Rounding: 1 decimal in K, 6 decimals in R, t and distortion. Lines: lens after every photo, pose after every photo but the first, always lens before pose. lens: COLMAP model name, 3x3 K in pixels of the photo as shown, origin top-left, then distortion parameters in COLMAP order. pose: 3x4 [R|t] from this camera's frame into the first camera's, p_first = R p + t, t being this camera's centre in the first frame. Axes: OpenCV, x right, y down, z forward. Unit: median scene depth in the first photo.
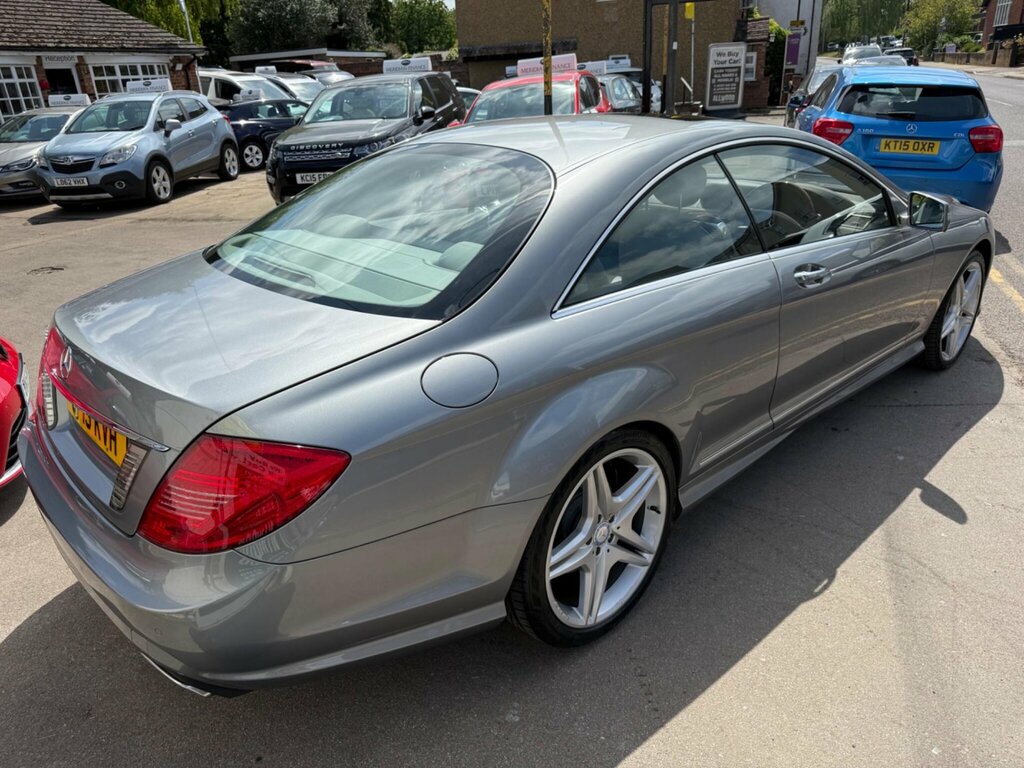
lens RADIAL K [[737.7, 0, 520.9], [0, 737.7, 388.6], [0, 0, 1]] dist [0.016713, -0.021077]
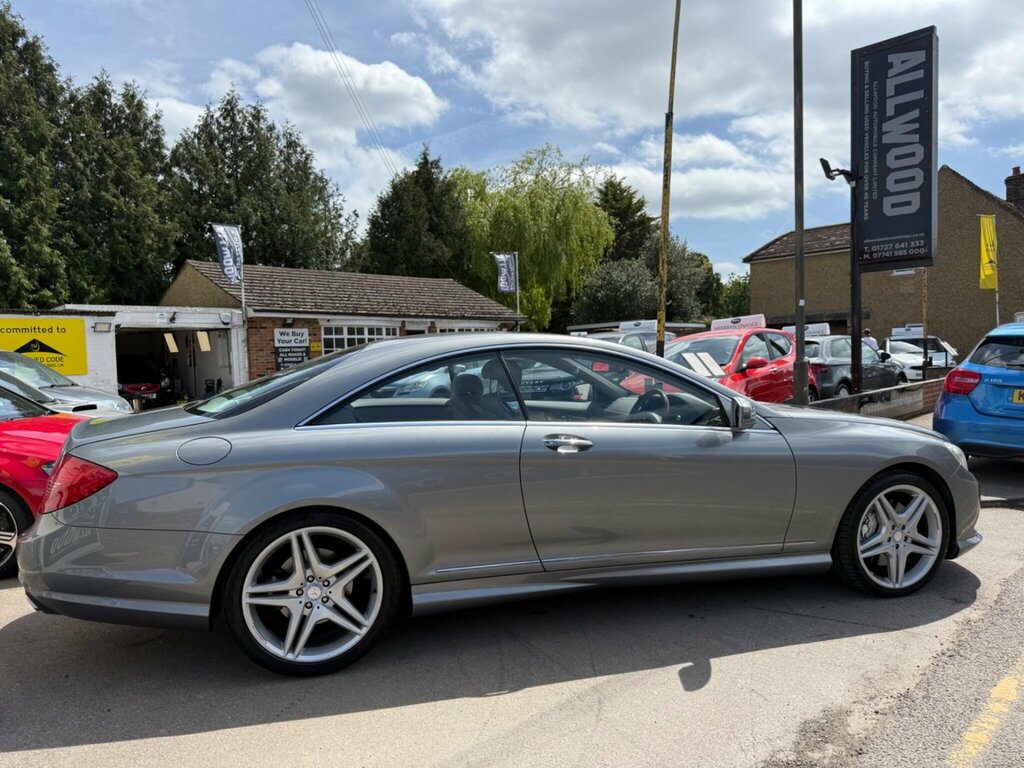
lens RADIAL K [[733.9, 0, 524.2], [0, 733.9, 395.6], [0, 0, 1]] dist [0.070569, -0.078325]
pose [[0.893497, 0.047103, -0.446591, 0.360480], [-0.191332, 0.939632, -0.283695, 0.057045], [0.406269, 0.338928, 0.848571, -0.050341]]
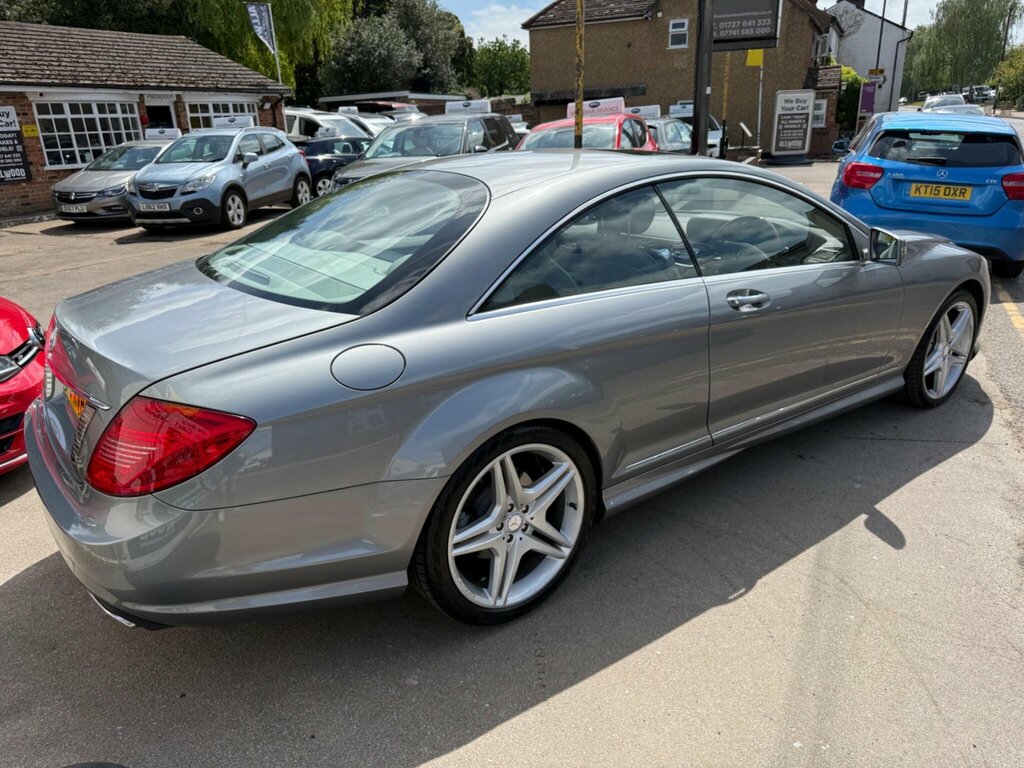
lens RADIAL K [[737.7, 0, 520.9], [0, 737.7, 388.6], [0, 0, 1]] dist [0.016713, -0.021077]
pose [[0.994160, 0.050034, -0.095619, 0.071993], [-0.054892, 0.997296, -0.048862, 0.017672], [0.092915, 0.053825, 0.994218, -0.030349]]
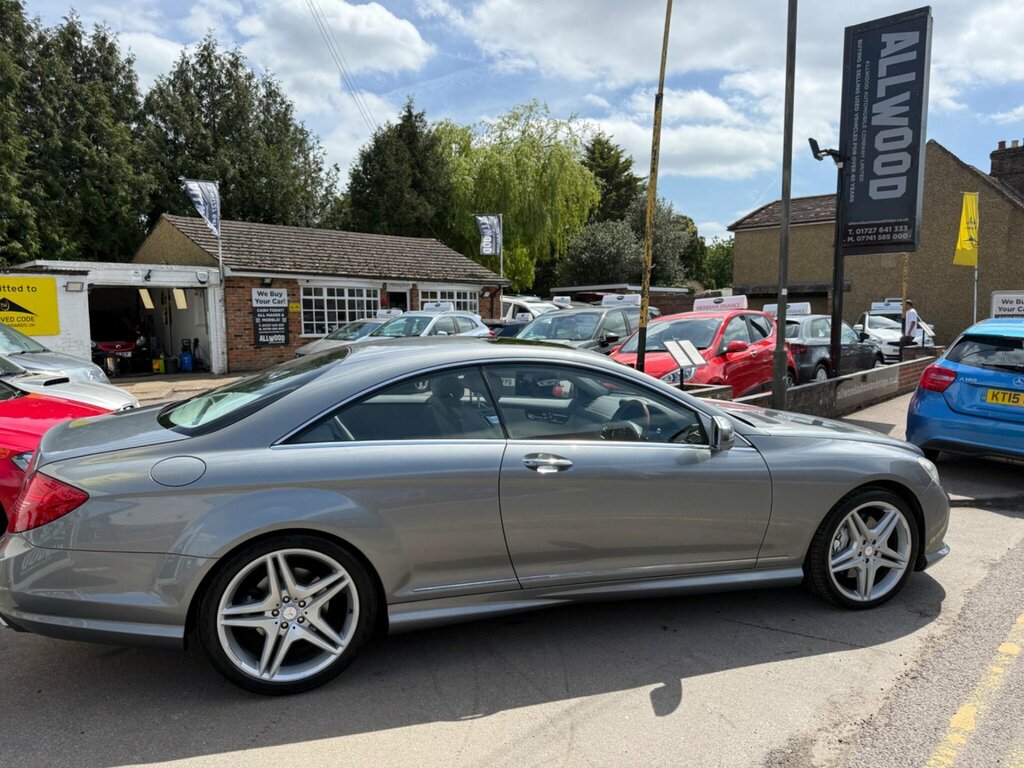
lens RADIAL K [[733.5, 0, 525.3], [0, 733.5, 390.8], [0, 0, 1]] dist [0.068275, -0.075818]
pose [[0.903810, 0.091588, -0.418018, 0.355476], [-0.205907, 0.949391, -0.237188, 0.013689], [0.375139, 0.300445, 0.876928, -0.061284]]
